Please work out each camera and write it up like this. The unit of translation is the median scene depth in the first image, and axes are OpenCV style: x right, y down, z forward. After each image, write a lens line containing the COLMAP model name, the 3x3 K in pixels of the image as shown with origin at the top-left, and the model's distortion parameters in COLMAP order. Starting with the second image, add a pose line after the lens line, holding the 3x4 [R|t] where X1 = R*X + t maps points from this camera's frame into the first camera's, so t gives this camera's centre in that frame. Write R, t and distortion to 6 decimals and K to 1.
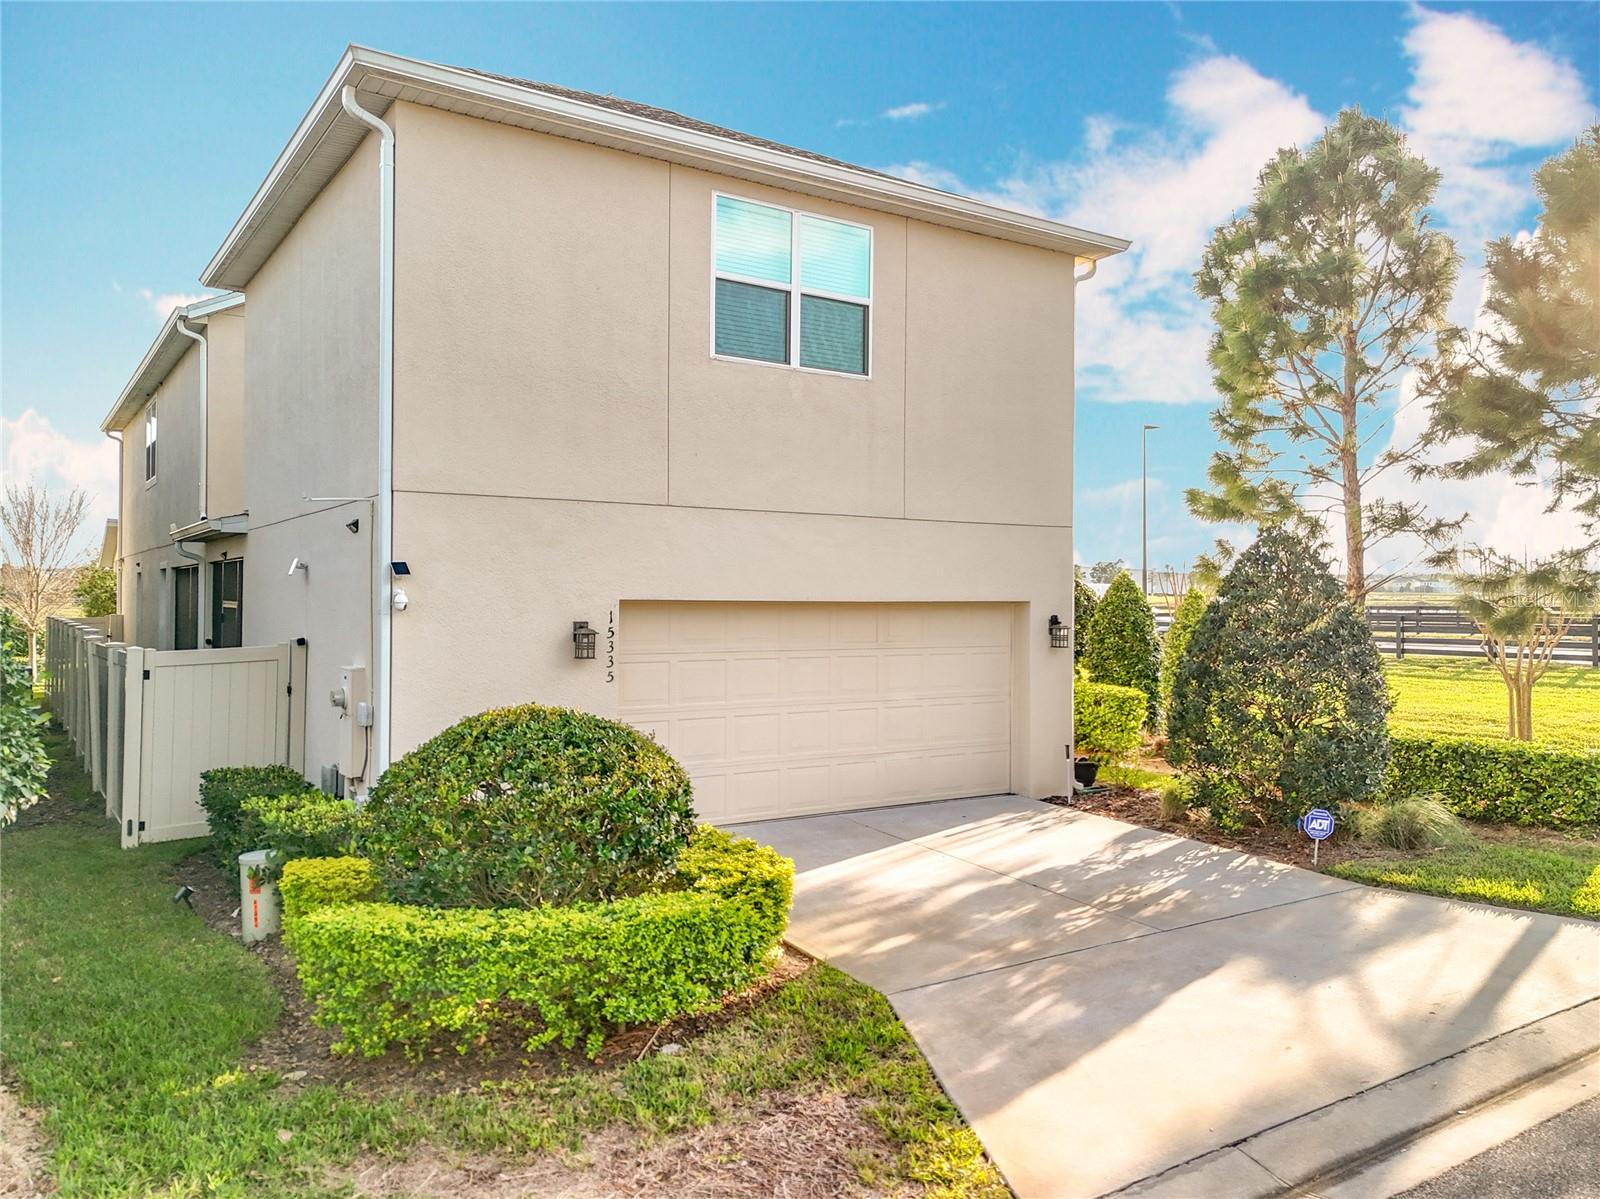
lens RADIAL K [[1188.7, 0, 792.7], [0, 1188.7, 597.2], [0, 0, 1]] dist [0.094263, -0.099266]
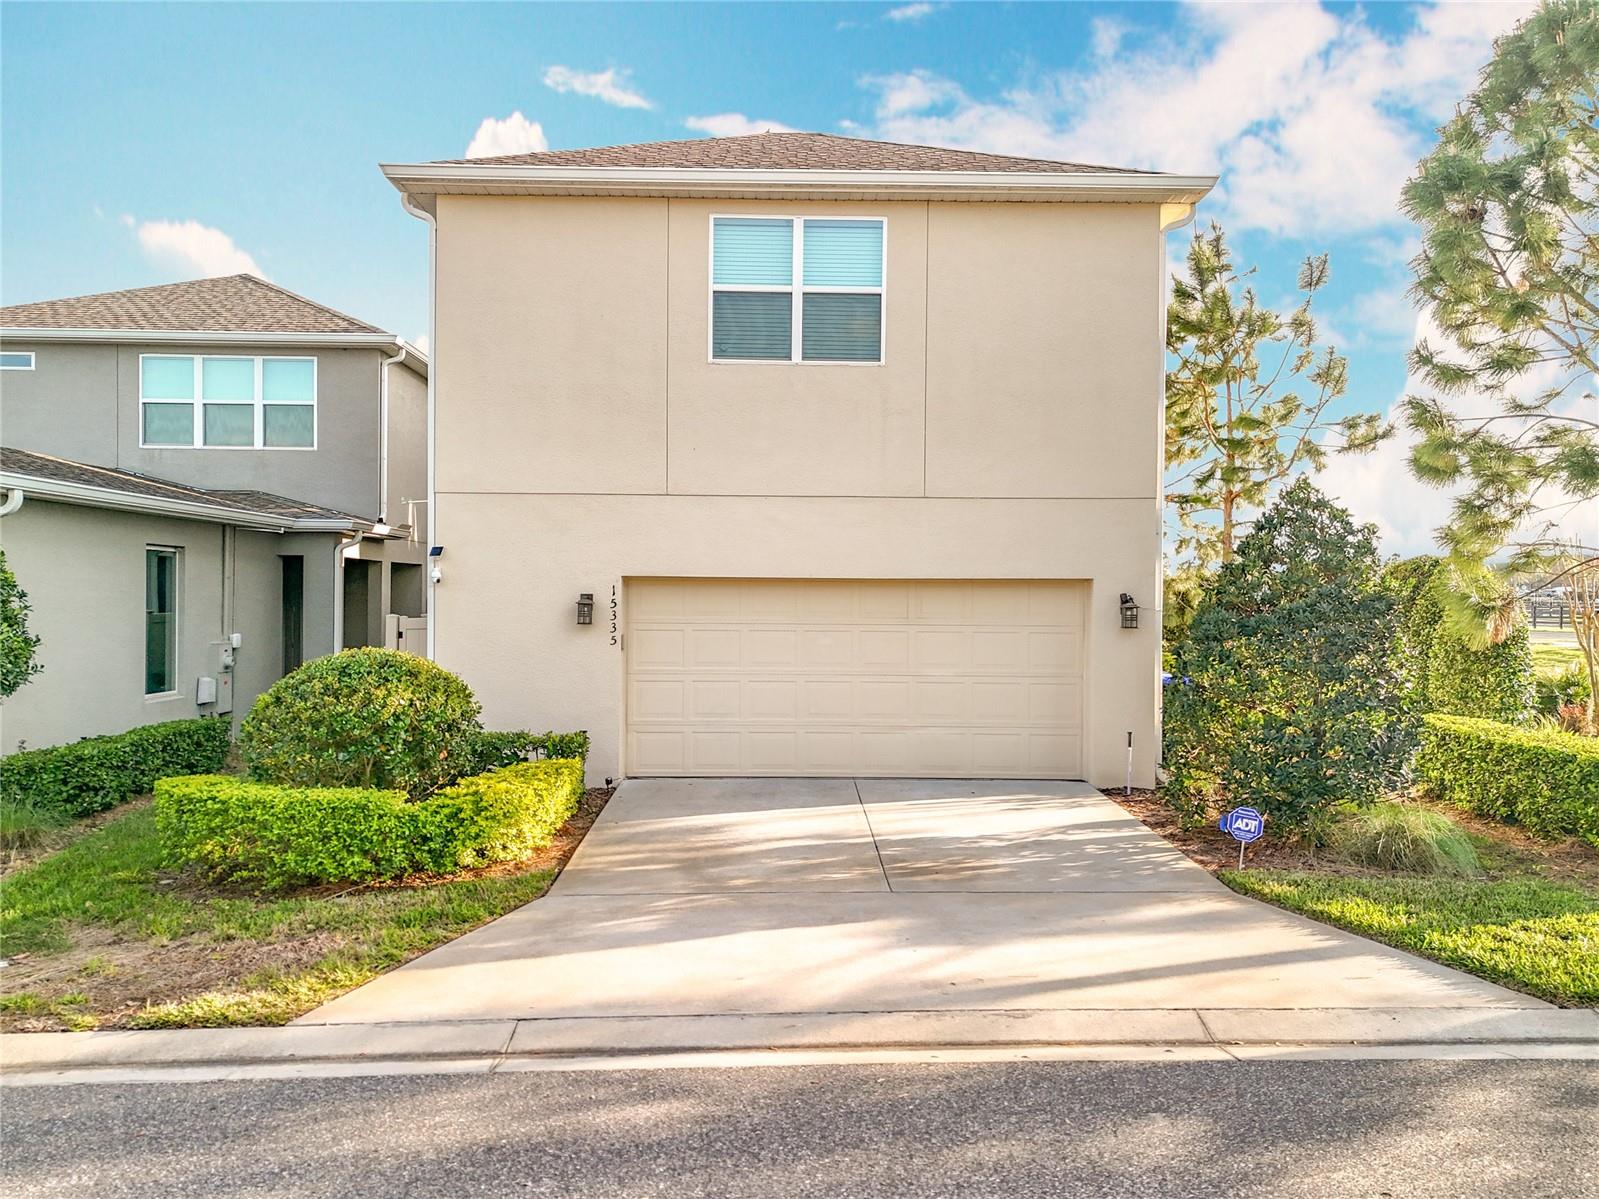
lens RADIAL K [[1187.9, 0, 792.2], [0, 1187.9, 597.2], [0, 0, 1]] dist [0.094263, -0.099266]
pose [[0.848297, -0.000775, -0.529519, 0.590127], [-0.002113, 0.999986, -0.004849, 0.027729], [0.529516, 0.005232, 0.848284, 0.081318]]
